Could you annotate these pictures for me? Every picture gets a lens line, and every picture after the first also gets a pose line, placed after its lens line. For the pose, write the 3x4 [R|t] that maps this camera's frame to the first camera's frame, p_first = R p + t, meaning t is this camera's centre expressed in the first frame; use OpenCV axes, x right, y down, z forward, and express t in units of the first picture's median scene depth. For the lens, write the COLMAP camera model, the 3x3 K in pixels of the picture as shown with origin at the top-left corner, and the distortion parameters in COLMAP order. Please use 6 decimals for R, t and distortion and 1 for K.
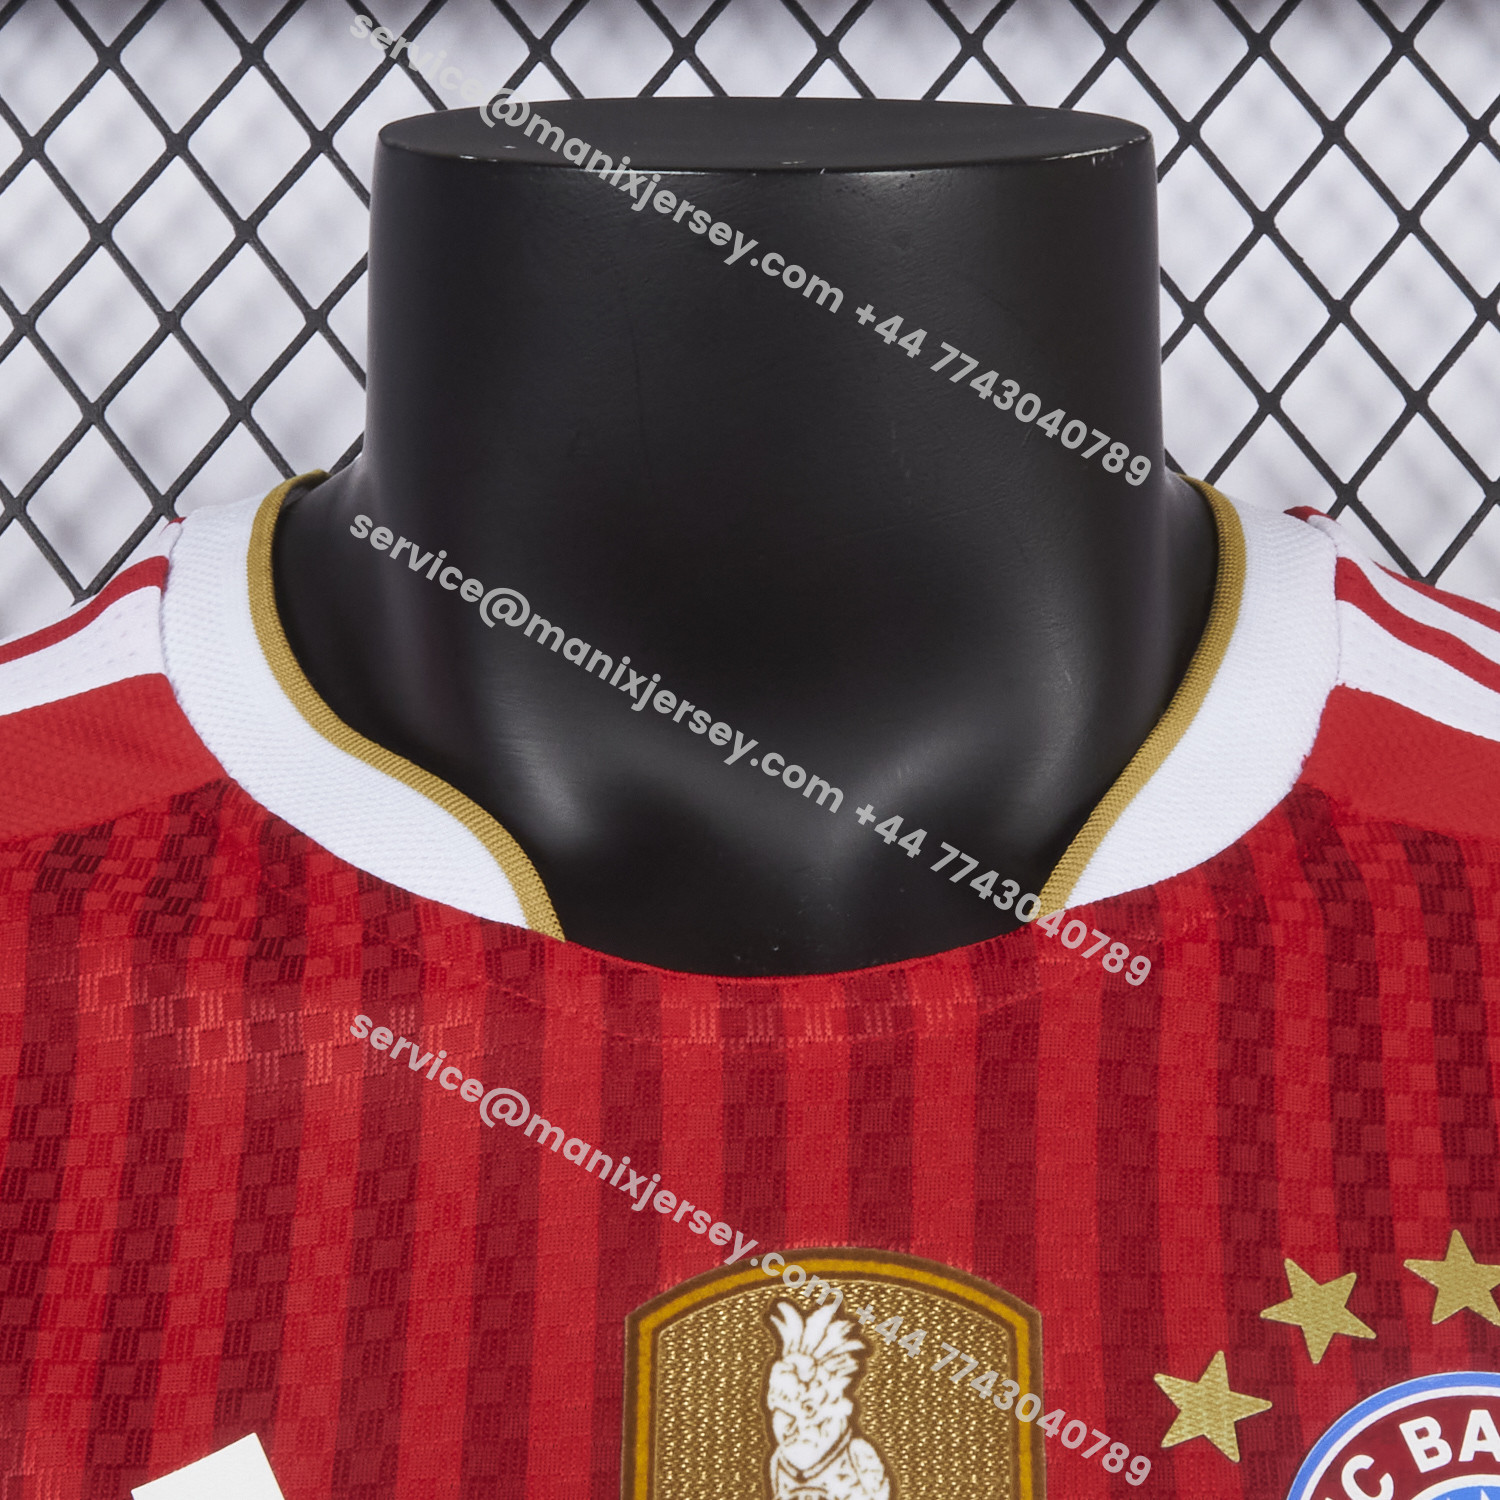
lens RADIAL K [[3504.6, 0, 771.4], [0, 3504.6, 858.0], [0, 0, 1]] dist [0.053133, -0.498894]
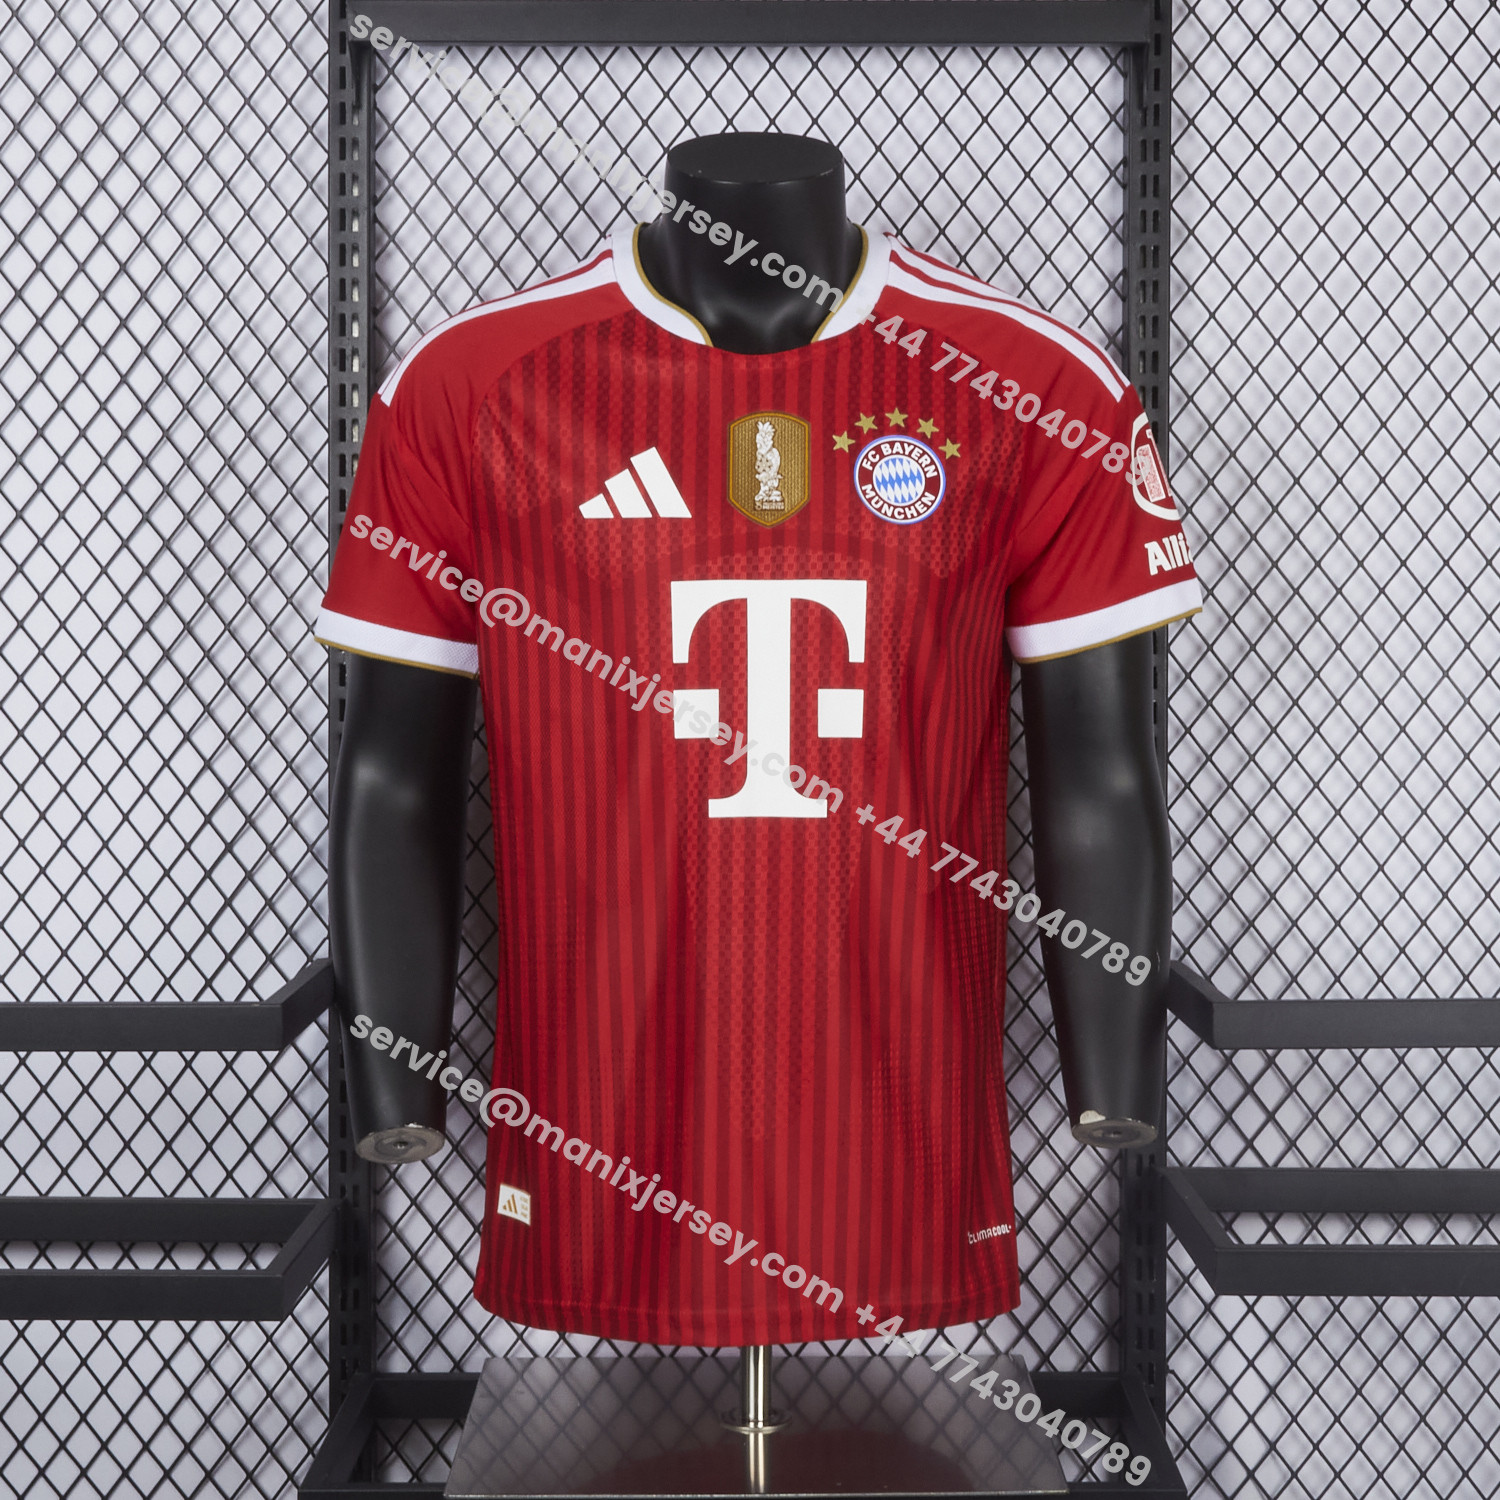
lens RADIAL K [[2705.0, 0, 750.0], [0, 2705.0, 750.0], [0, 0, 1]] dist [-0.006203, -0.115517]
pose [[0.999977, -0.000553, 0.006693, -0.035830], [-0.000832, 0.978706, 0.205266, -0.207392], [-0.006664, -0.205267, 0.978683, -2.880848]]
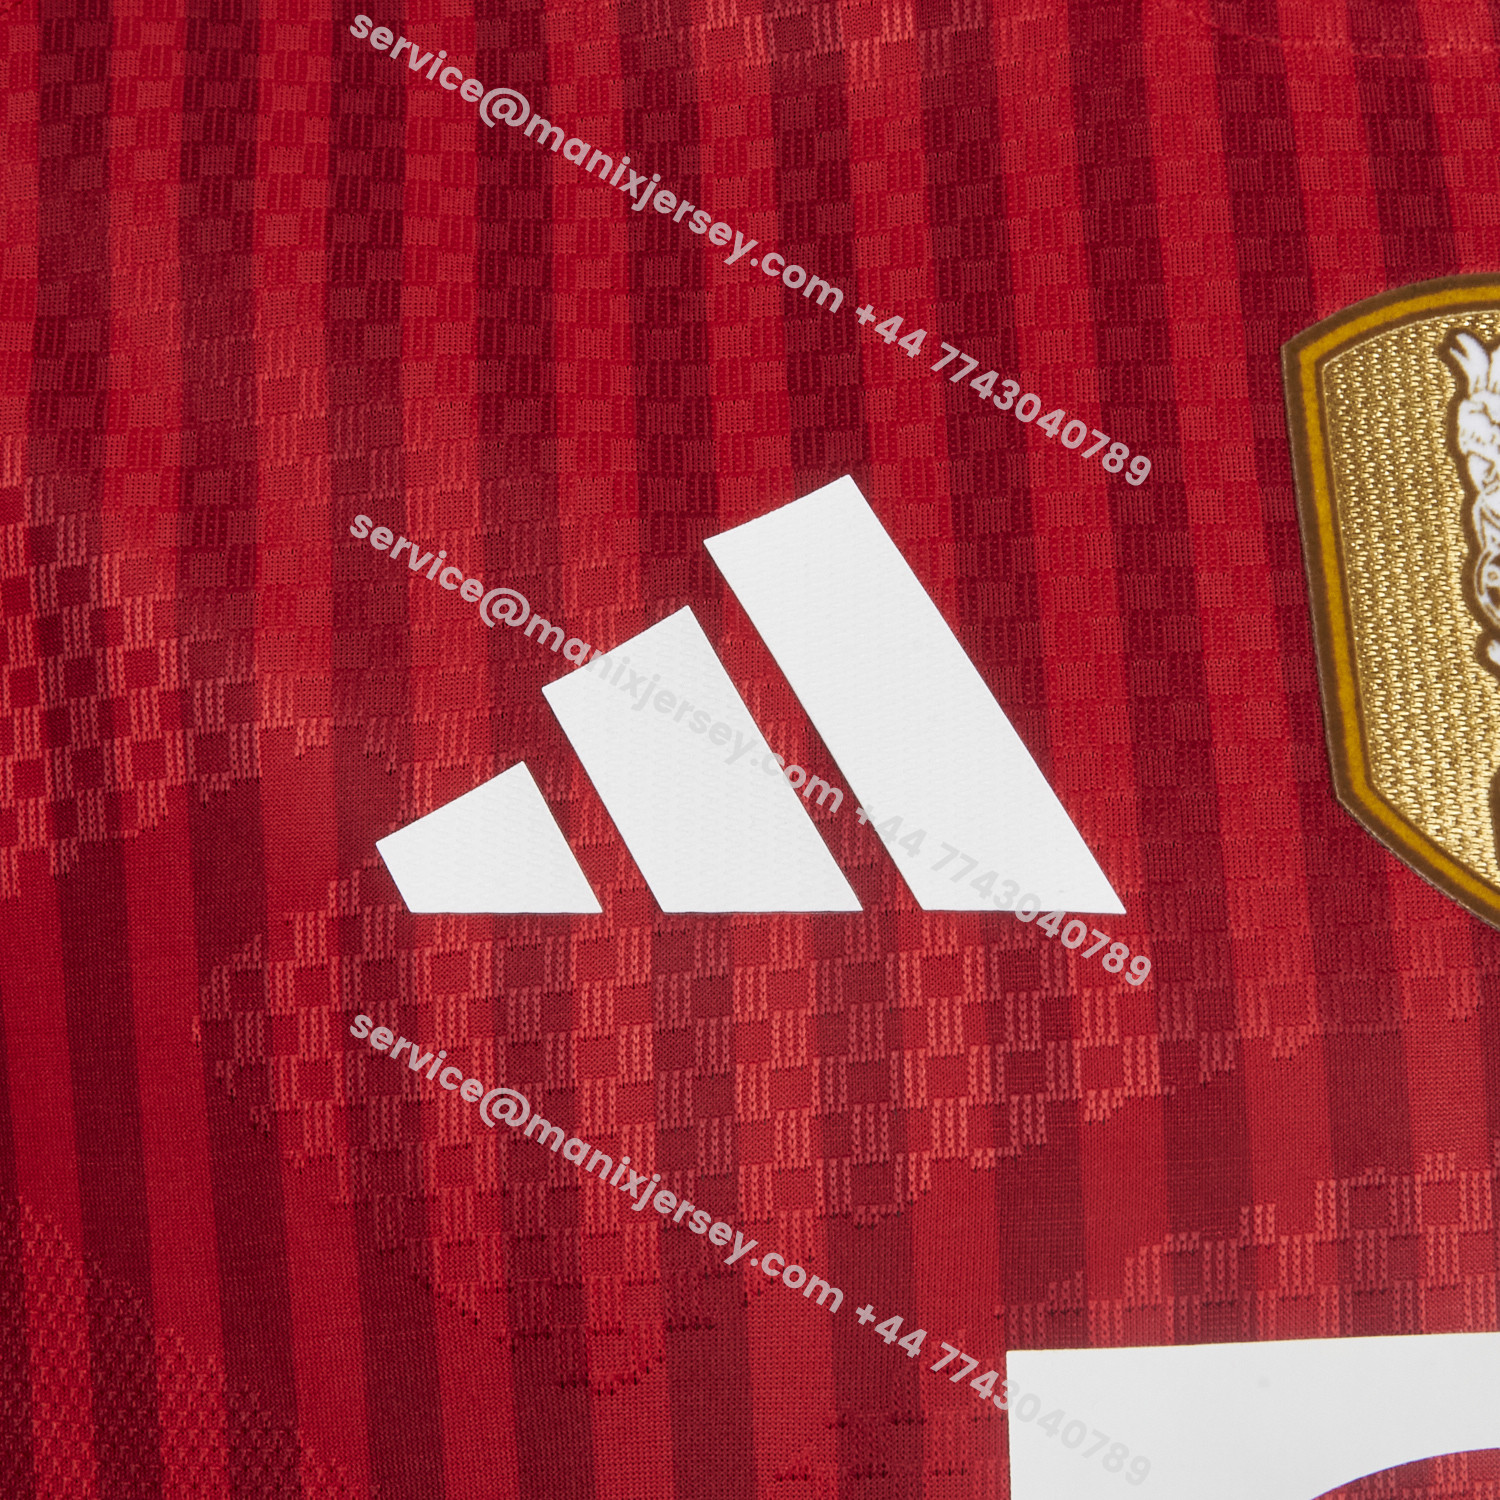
lens RADIAL K [[2705.0, 0, 750.0], [0, 2705.0, 750.0], [0, 0, 1]] dist [-0.006203, -0.115517]
pose [[0.991995, 0.001011, 0.126271, -0.247536], [-0.013750, 0.994887, 0.100053, 0.163871], [-0.125524, -0.100988, 0.986937, 0.375845]]
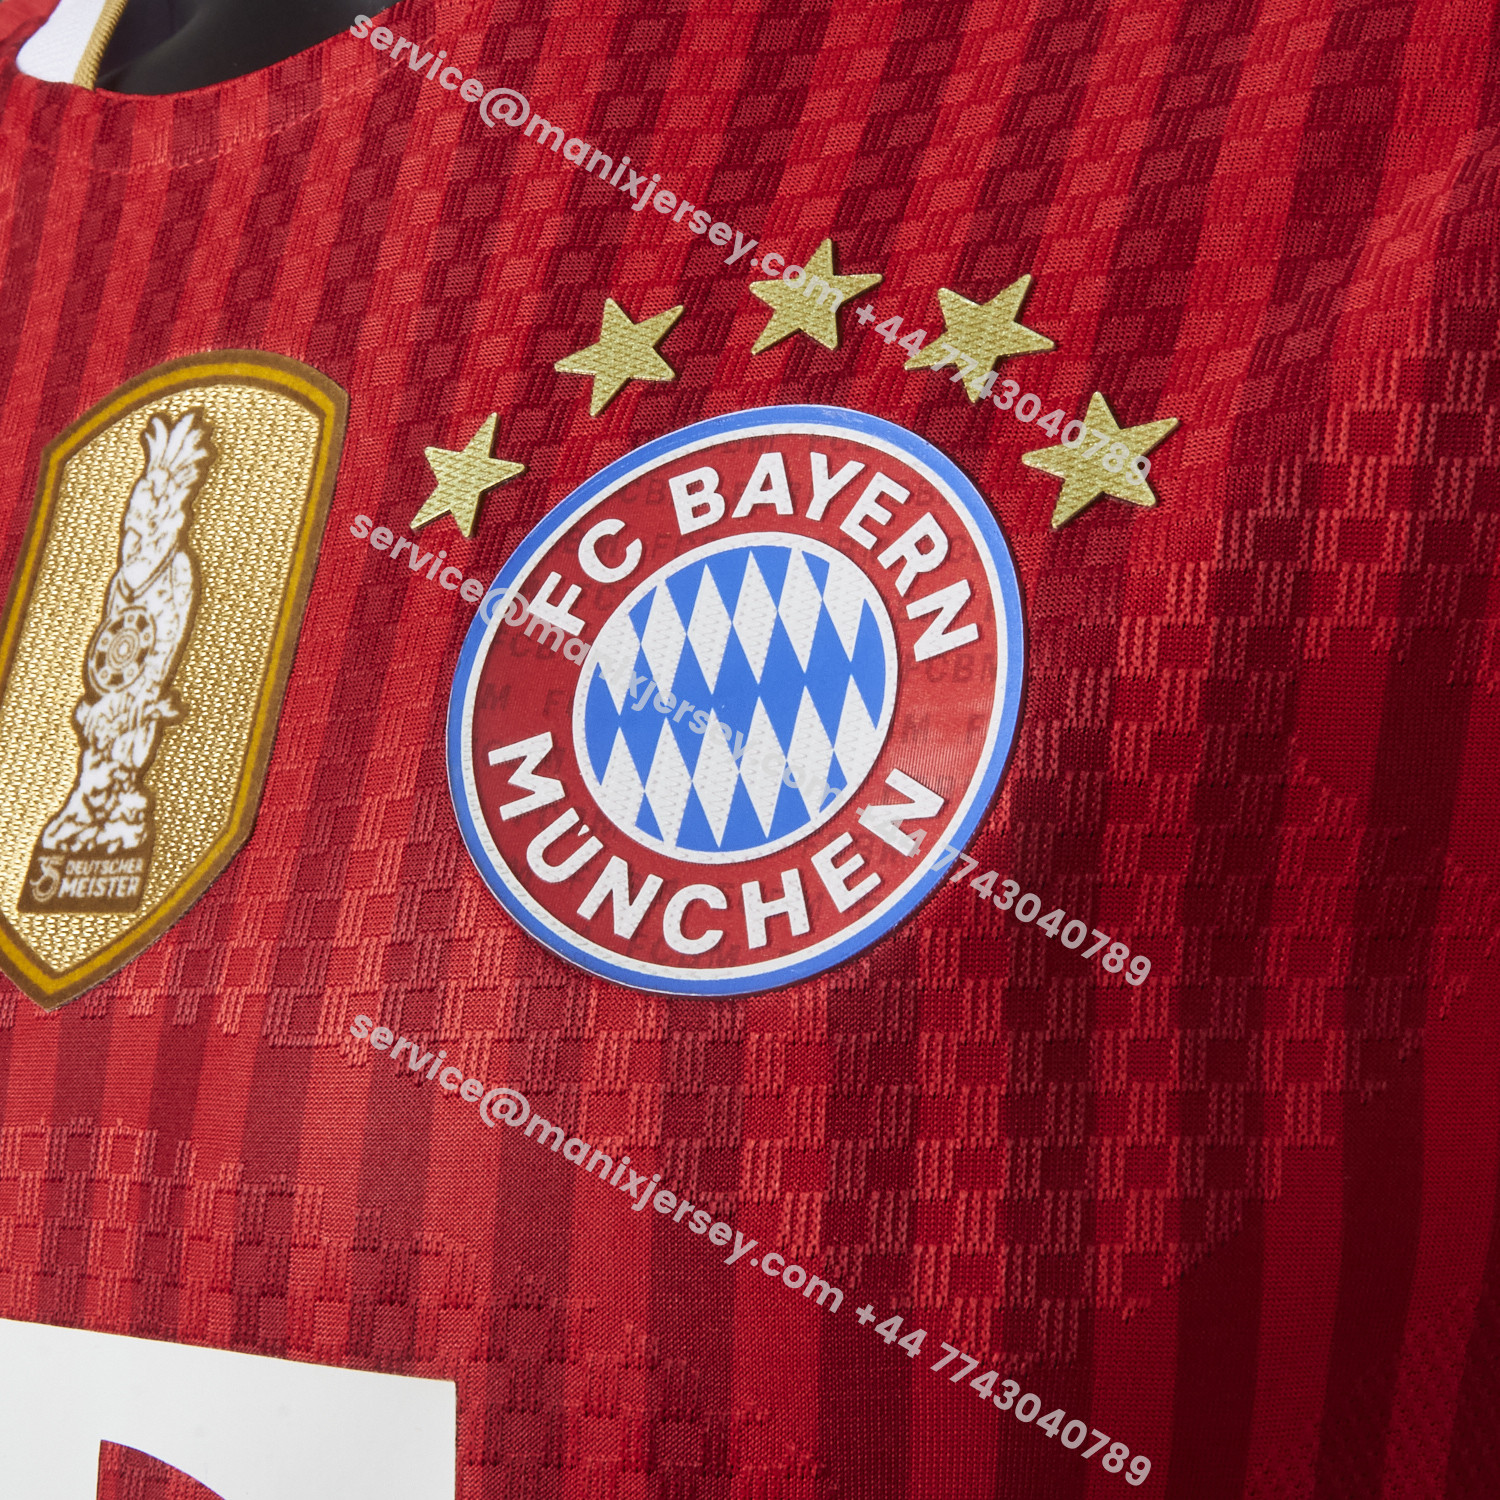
lens RADIAL K [[2705.0, 0, 750.0], [0, 2705.0, 750.0], [0, 0, 1]] dist [-0.006203, -0.115517]
pose [[0.811740, -0.040672, -0.582600, 0.542424], [0.106085, 0.991245, 0.078608, 0.174569], [0.574303, -0.125614, 0.808948, 0.504950]]
